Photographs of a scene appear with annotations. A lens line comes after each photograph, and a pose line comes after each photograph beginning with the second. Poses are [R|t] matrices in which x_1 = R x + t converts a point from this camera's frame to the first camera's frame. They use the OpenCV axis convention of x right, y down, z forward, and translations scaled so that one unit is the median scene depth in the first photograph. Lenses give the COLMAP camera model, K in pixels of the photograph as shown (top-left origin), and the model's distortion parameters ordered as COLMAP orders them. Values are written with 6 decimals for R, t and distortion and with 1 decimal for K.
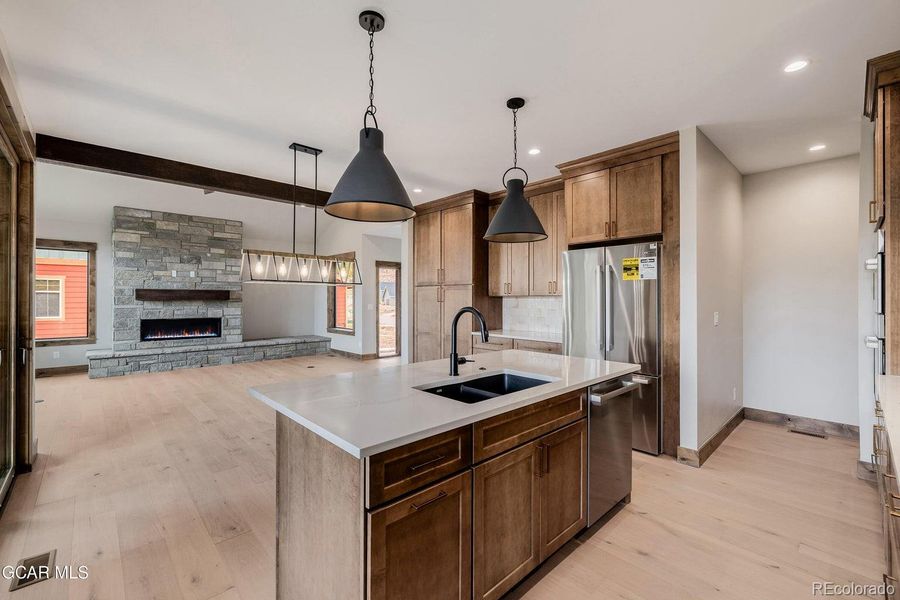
lens RADIAL K [[381.1, 0, 436.0], [0, 381.1, 292.9], [0, 0, 1]] dist [0.002348, 0.000198]
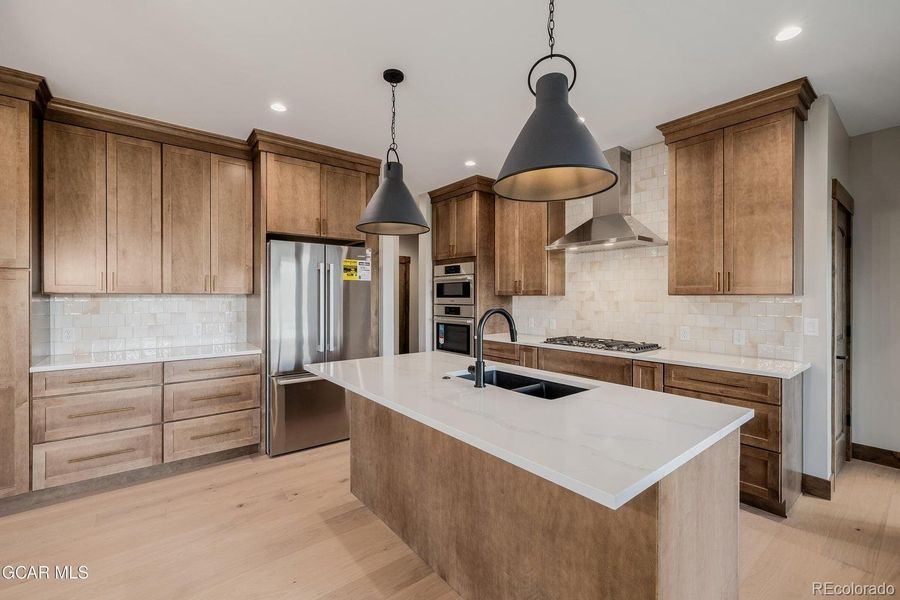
lens RADIAL K [[381.1, 0, 441.1], [0, 381.1, 297.5], [0, 0, 1]] dist [0.002348, 0.000198]
pose [[0.067764, -0.004506, 0.997691, -0.548004], [-0.014672, 0.999877, 0.005513, 0.005428], [-0.997594, -0.015012, 0.067689, 0.692934]]
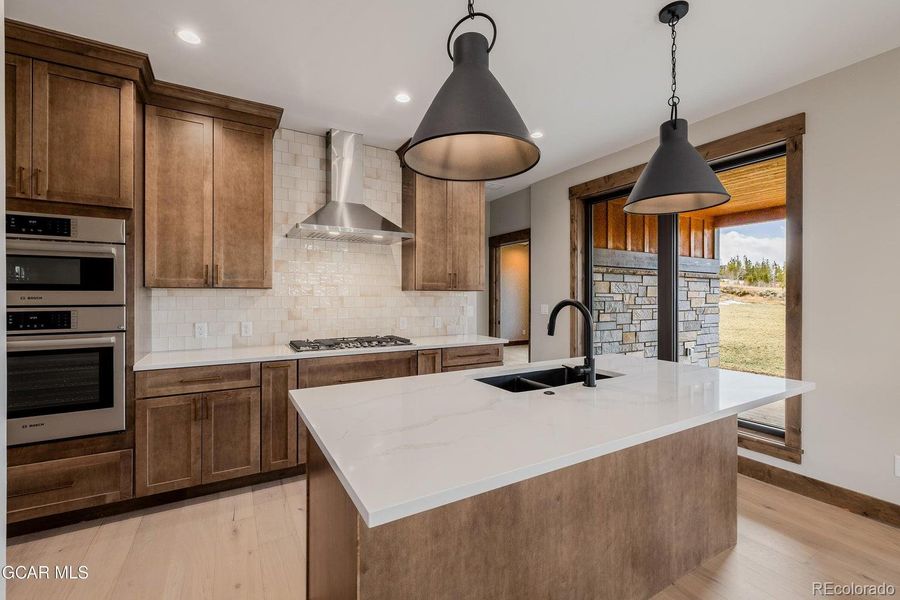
lens RADIAL K [[381.1, 0, 454.5], [0, 381.1, 296.4], [0, 0, 1]] dist [0.002348, 0.000198]
pose [[-0.979800, -0.003570, 0.199947, 0.102486], [-0.006389, 0.999889, -0.013457, 0.027113], [-0.199877, -0.014463, -0.979714, 1.222311]]
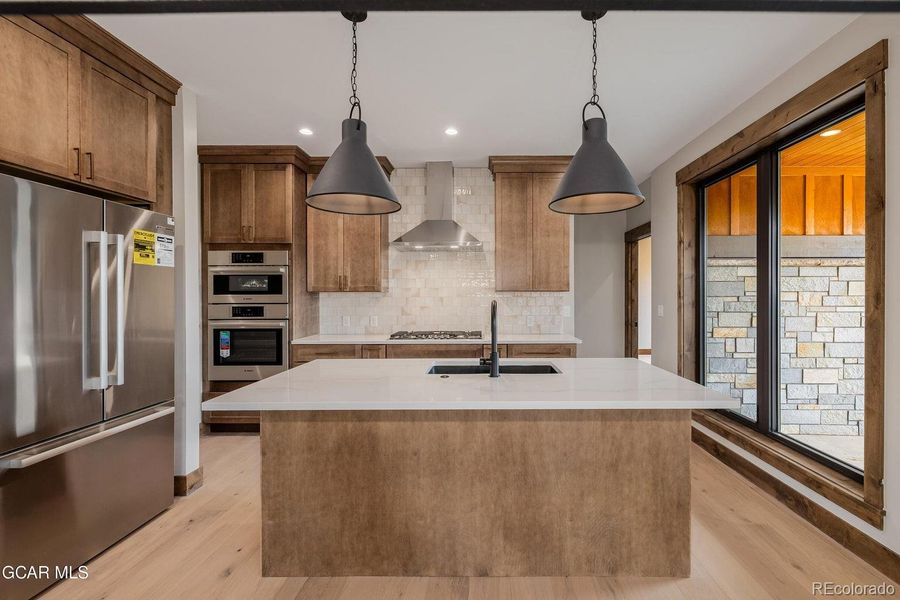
lens RADIAL K [[394.6, 0, 482.9], [0, 394.6, 297.2], [0, 0, 1]] dist [0.003237, -0.000679]
pose [[-0.741866, -0.003338, 0.670540, -0.374579], [-0.008701, 0.999951, -0.004649, 0.020532], [-0.670492, -0.009283, -0.741859, 1.142377]]
